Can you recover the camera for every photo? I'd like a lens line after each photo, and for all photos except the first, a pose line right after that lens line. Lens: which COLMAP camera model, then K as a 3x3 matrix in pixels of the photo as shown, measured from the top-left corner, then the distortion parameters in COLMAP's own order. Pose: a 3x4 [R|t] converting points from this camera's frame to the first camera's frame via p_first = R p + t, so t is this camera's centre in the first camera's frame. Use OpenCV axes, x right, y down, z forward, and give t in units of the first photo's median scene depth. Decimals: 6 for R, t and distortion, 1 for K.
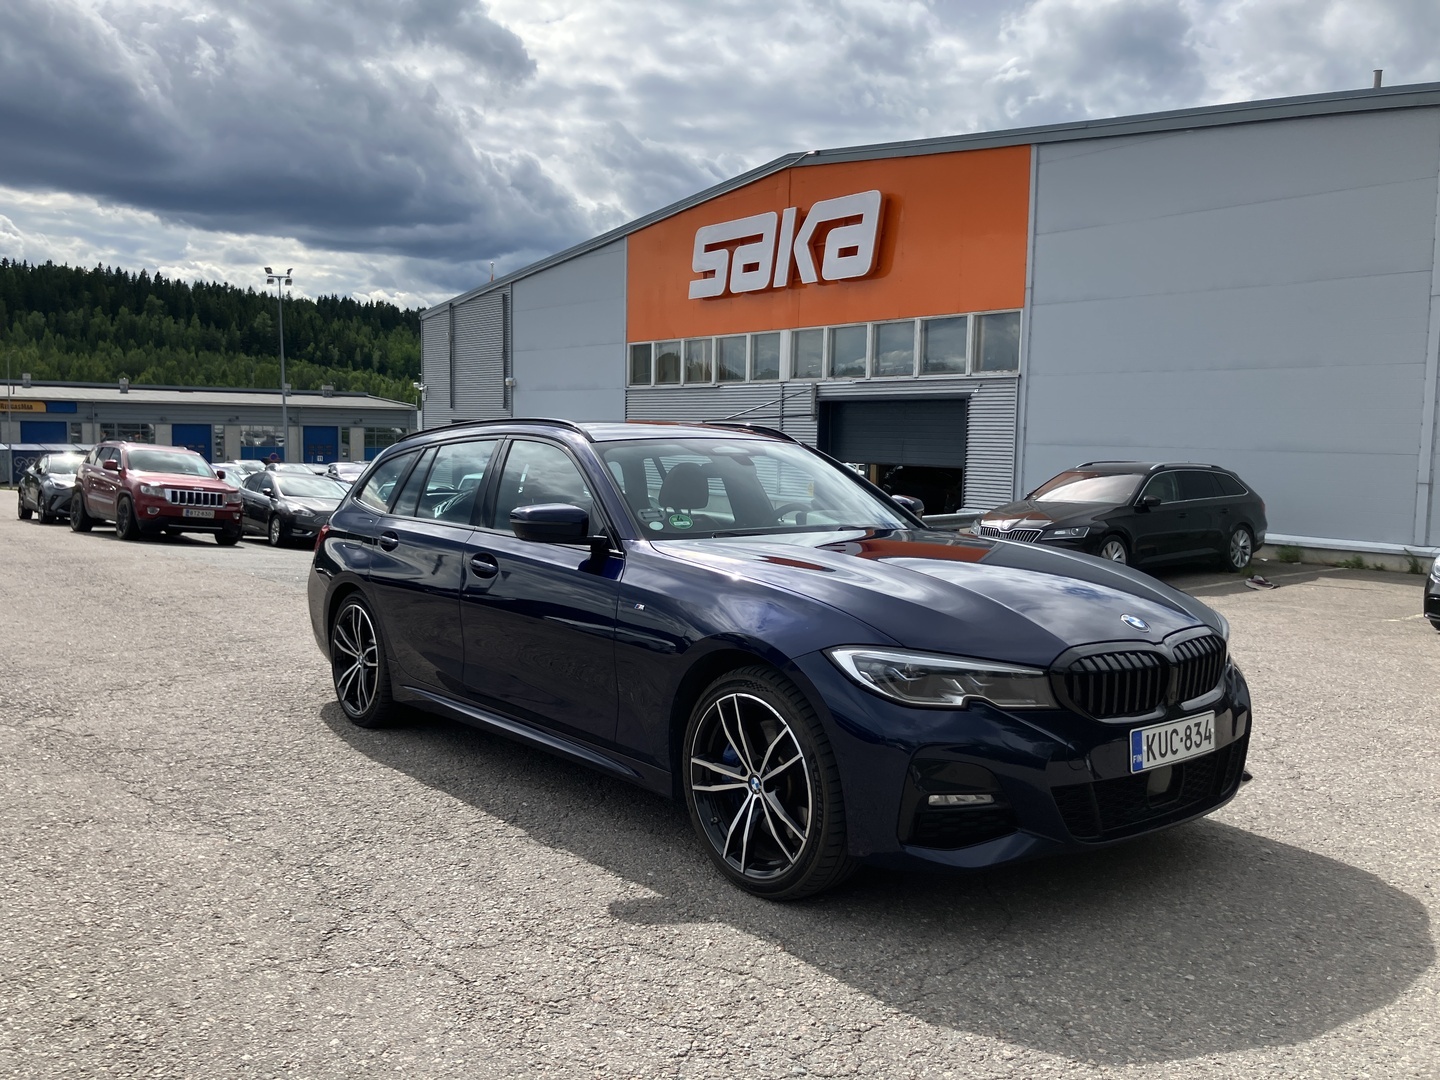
lens RADIAL K [[1197.0, 0, 680.5], [0, 1197.0, 571.1], [0, 0, 1]] dist [0.018737, -0.012246]
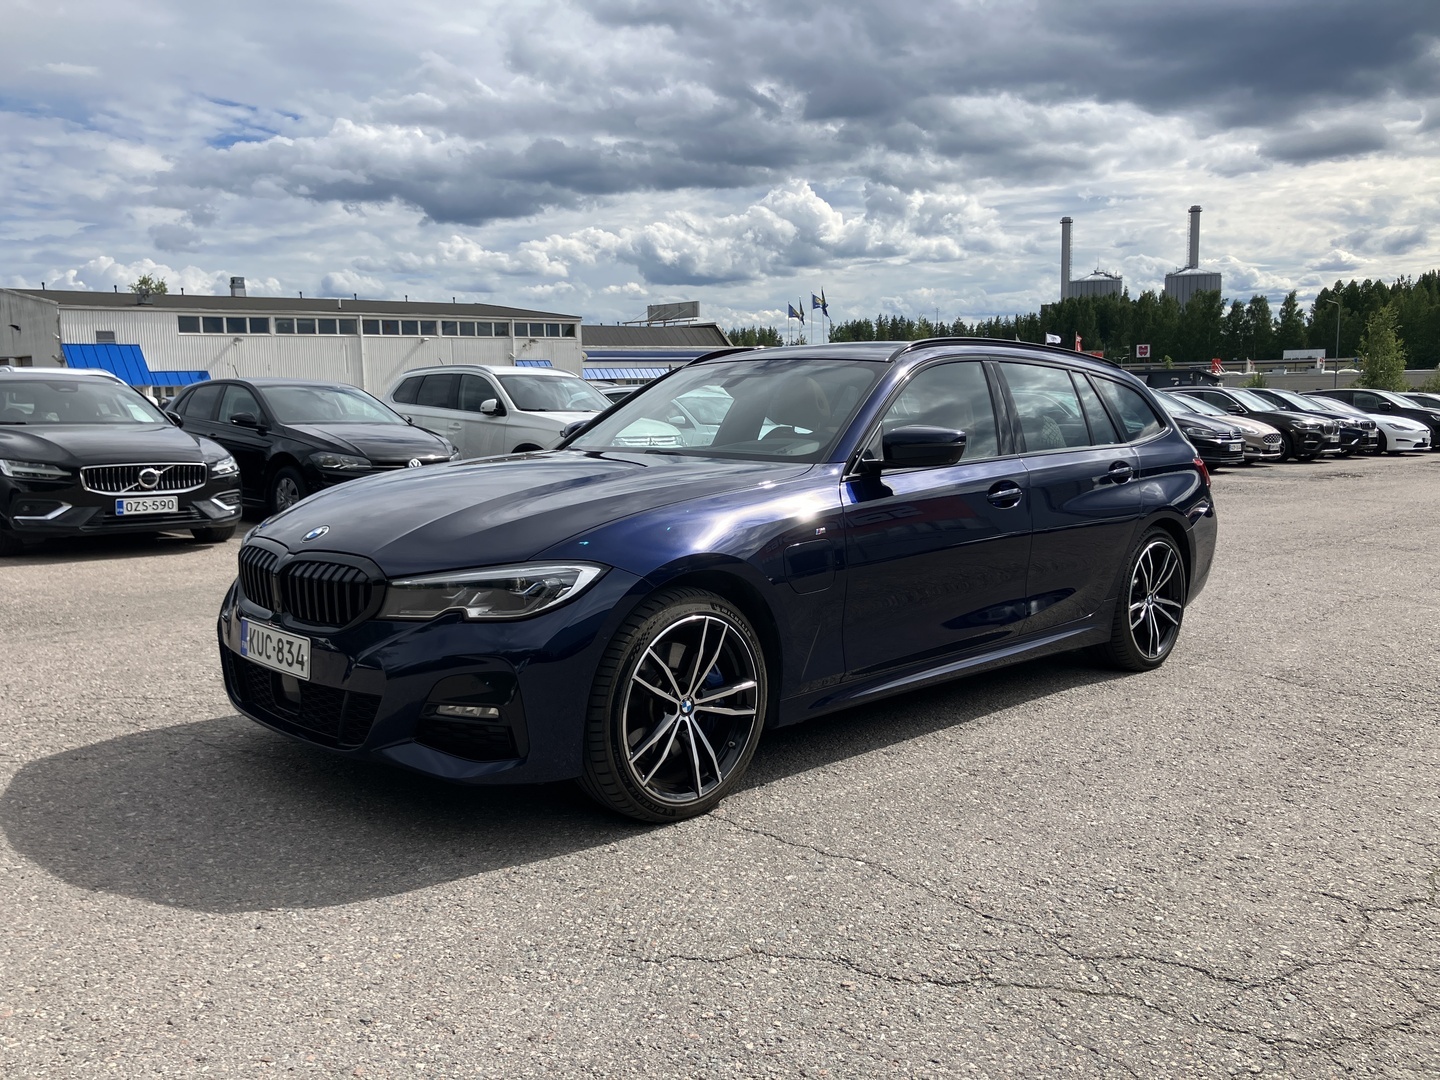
lens RADIAL K [[1197.0, 0, 689.0], [0, 1197.0, 552.9], [0, 0, 1]] dist [0.018737, -0.012246]
pose [[0.086259, 0.122024, -0.988772, 0.076464], [-0.094324, 0.989013, 0.113825, -0.004715], [0.991798, 0.083446, 0.096821, 0.065841]]
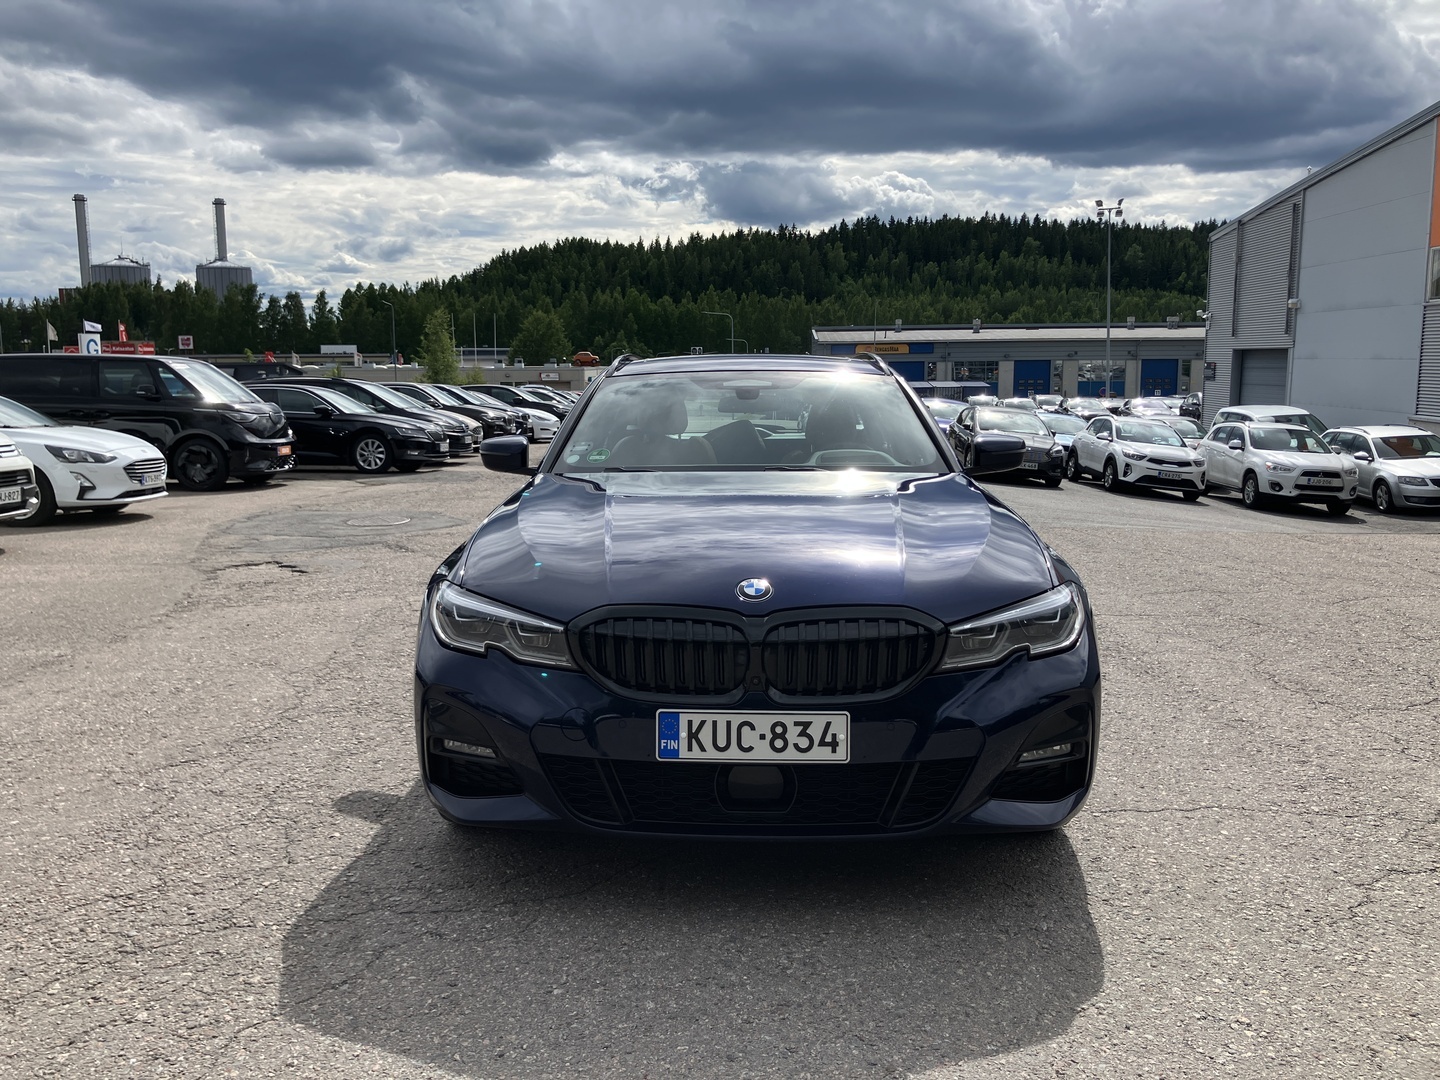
lens RADIAL K [[1197.0, 0, 717.9], [0, 1197.0, 547.3], [0, 0, 1]] dist [0.018737, -0.012246]
pose [[0.762316, 0.077591, -0.642537, 0.047948], [-0.055407, 0.996967, 0.054655, -0.001605], [0.644829, -0.006064, 0.764303, 0.019113]]
